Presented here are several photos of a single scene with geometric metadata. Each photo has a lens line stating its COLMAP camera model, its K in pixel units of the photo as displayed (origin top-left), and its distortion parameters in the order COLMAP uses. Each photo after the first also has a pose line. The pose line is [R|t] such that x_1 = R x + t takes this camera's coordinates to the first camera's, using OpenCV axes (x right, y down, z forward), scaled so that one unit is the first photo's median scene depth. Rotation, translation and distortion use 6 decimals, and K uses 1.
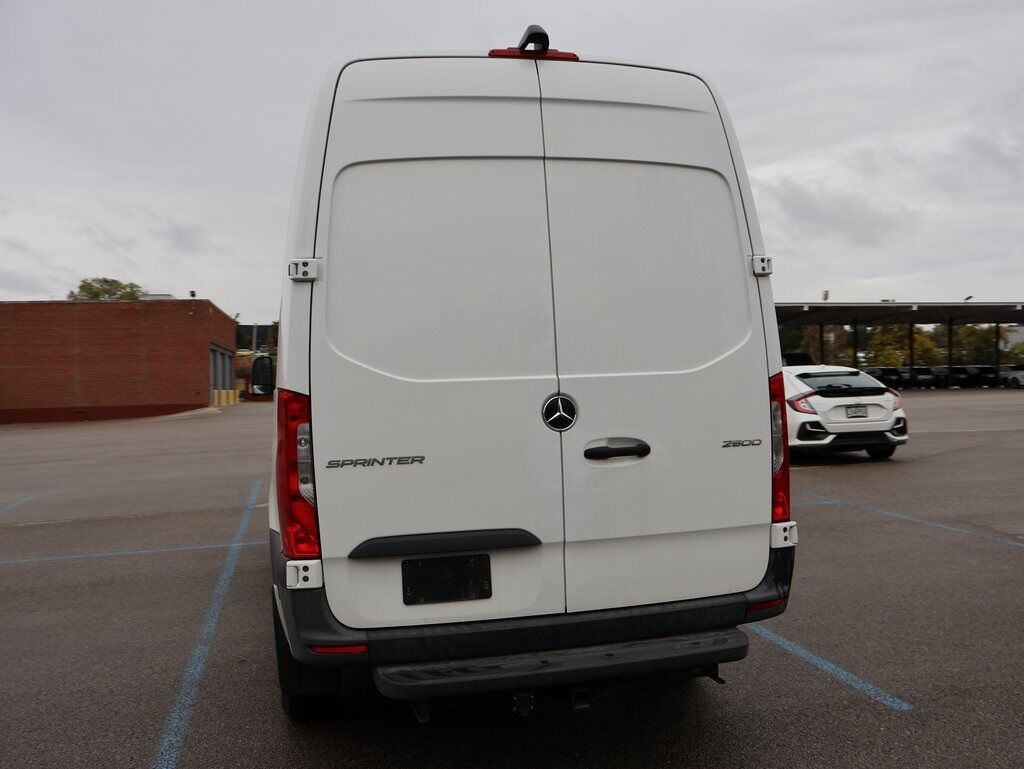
lens RADIAL K [[839.0, 0, 420.9], [0, 839.0, 398.5], [0, 0, 1]] dist [-0.002165, 0.009041]
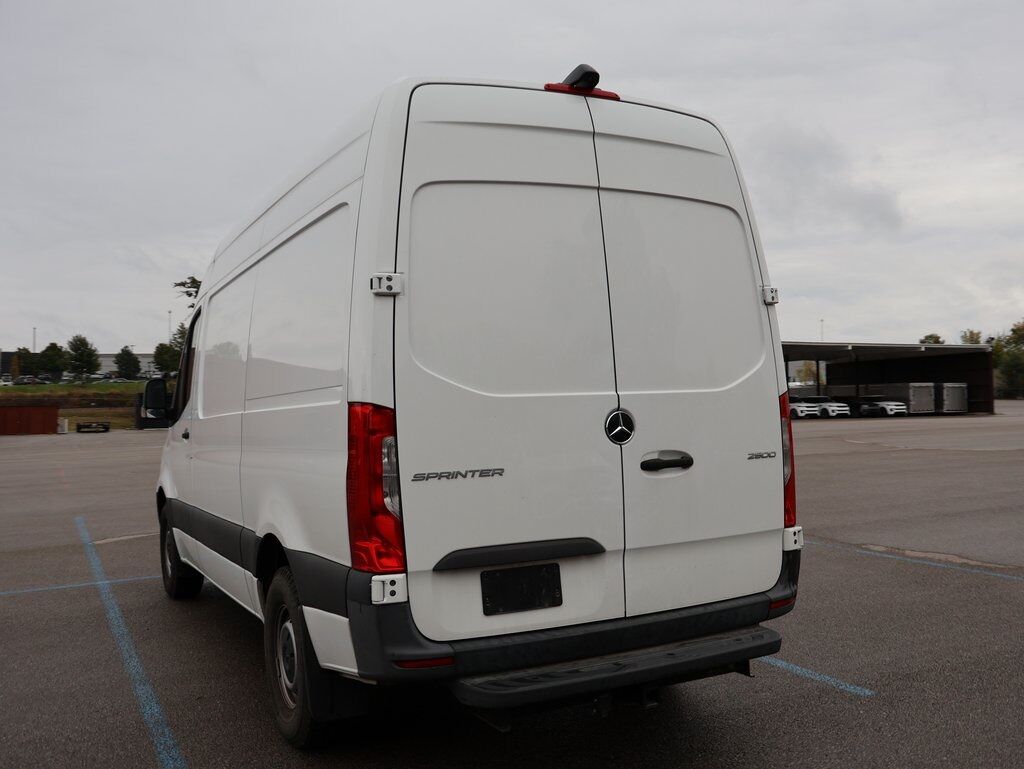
lens RADIAL K [[857.0, 0, 409.8], [0, 857.0, 396.7], [0, 0, 1]] dist [-0.000610, 0.002027]
pose [[0.978186, 0.007577, 0.207592, -0.319057], [0.000437, 0.999257, -0.038529, 0.020618], [-0.207730, 0.037779, 0.977456, -0.005183]]
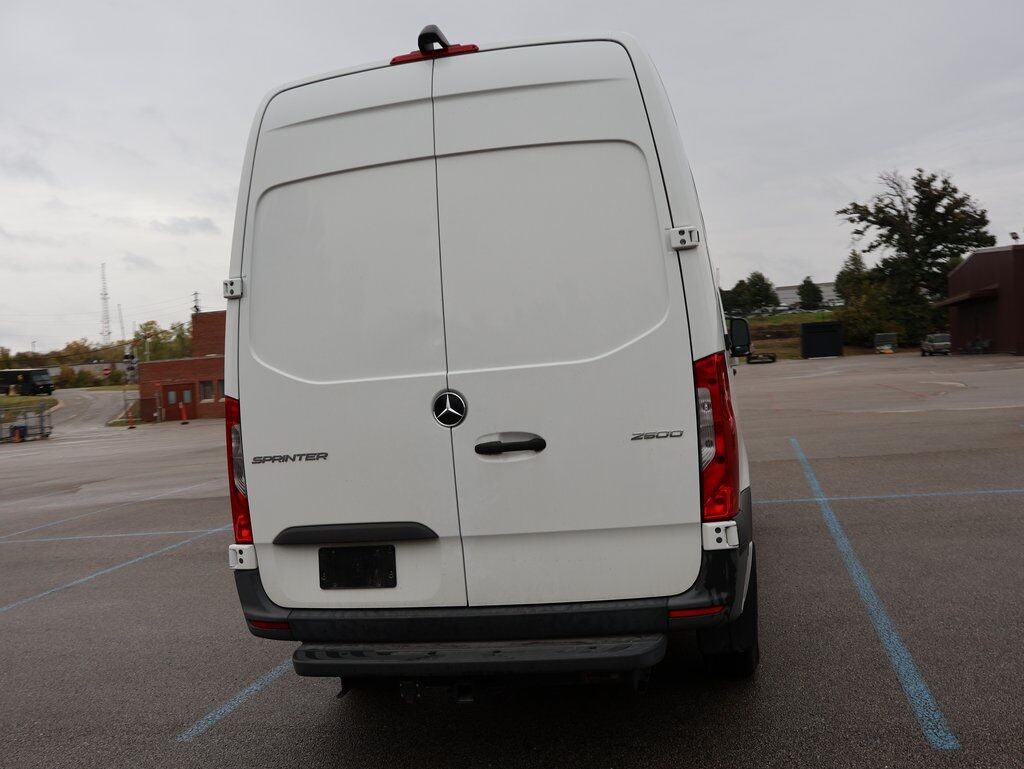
lens RADIAL K [[820.2, 0, 512.0], [0, 820.2, 384.5], [0, 0, 1]] dist [-0.005935, -0.006127]
pose [[0.923643, -0.034477, -0.381701, 0.612236], [0.042738, 0.998999, 0.013184, -0.022008], [0.380864, -0.028490, 0.924192, 0.117056]]
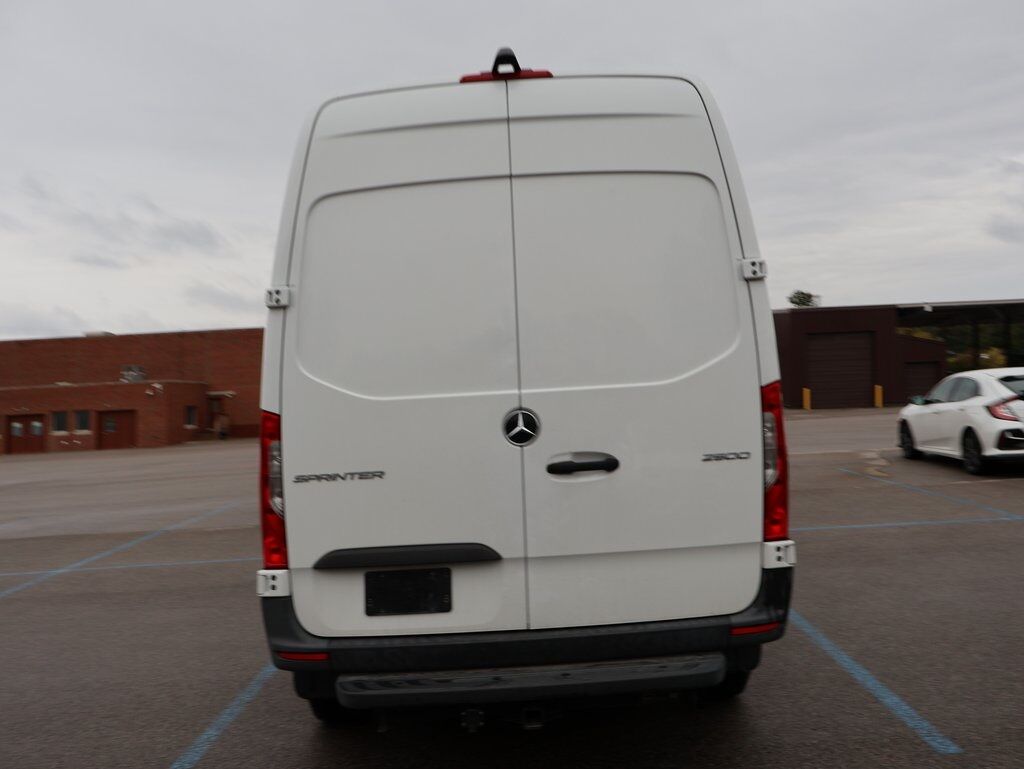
lens RADIAL K [[810.4, 0, 512.0], [0, 810.4, 384.5], [0, 0, 1]] dist [0.003135, -0.001645]
pose [[0.977363, -0.023677, -0.210238, 0.362711], [0.017027, 0.999298, -0.033383, -0.002221], [0.210881, 0.029048, 0.977080, 0.051012]]
